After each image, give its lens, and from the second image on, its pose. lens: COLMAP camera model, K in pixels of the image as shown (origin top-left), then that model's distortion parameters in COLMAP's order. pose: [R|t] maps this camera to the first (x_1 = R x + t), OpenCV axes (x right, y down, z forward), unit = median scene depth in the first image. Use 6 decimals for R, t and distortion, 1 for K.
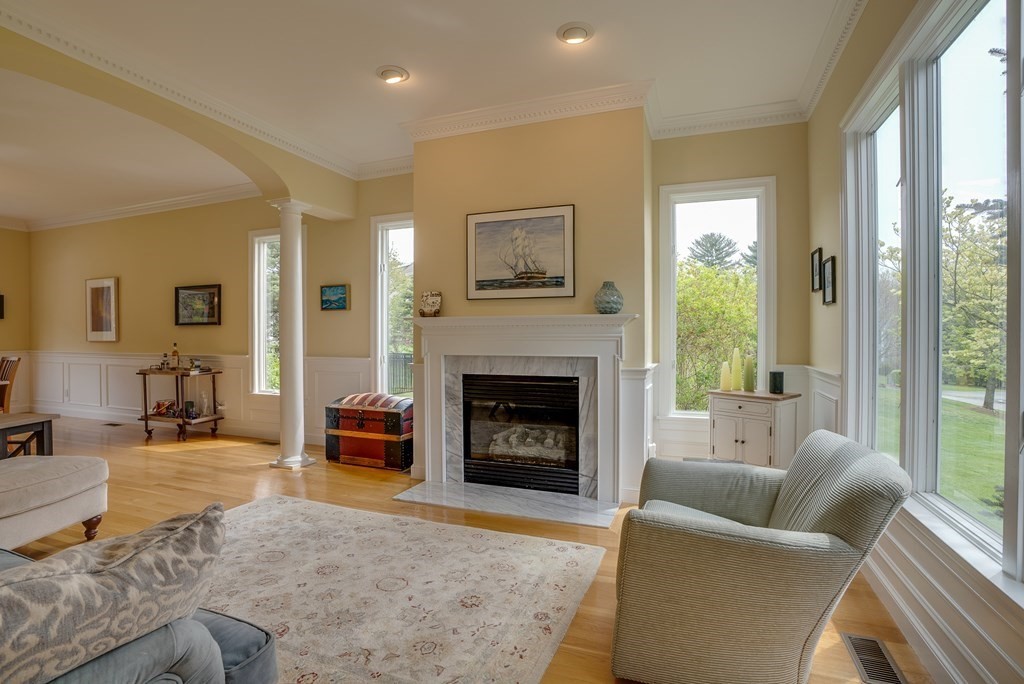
lens RADIAL K [[489.7, 0, 515.9], [0, 489.7, 337.8], [0, 0, 1]] dist [-0.030347, 0.001217]
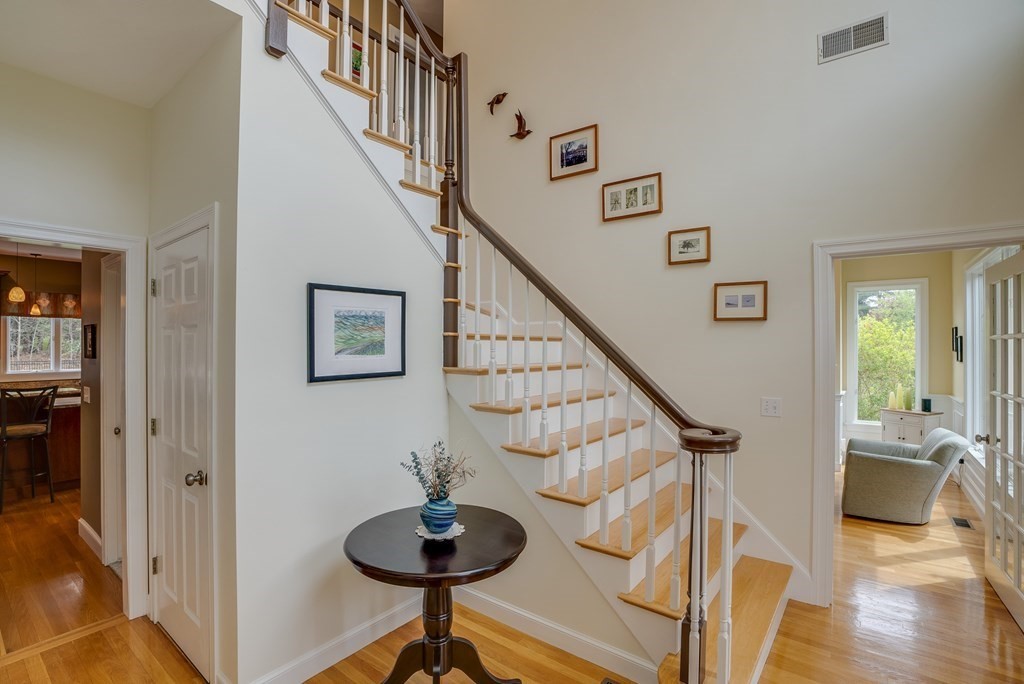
lens RADIAL K [[481.4, 0, 517.3], [0, 481.4, 338.6], [0, 0, 1]] dist [-0.019016, 0.000412]
pose [[0.963495, 0.002984, -0.267710, -0.400758], [-0.007056, 0.999874, -0.014250, -0.107235], [0.267634, 0.015619, 0.963394, -0.988137]]
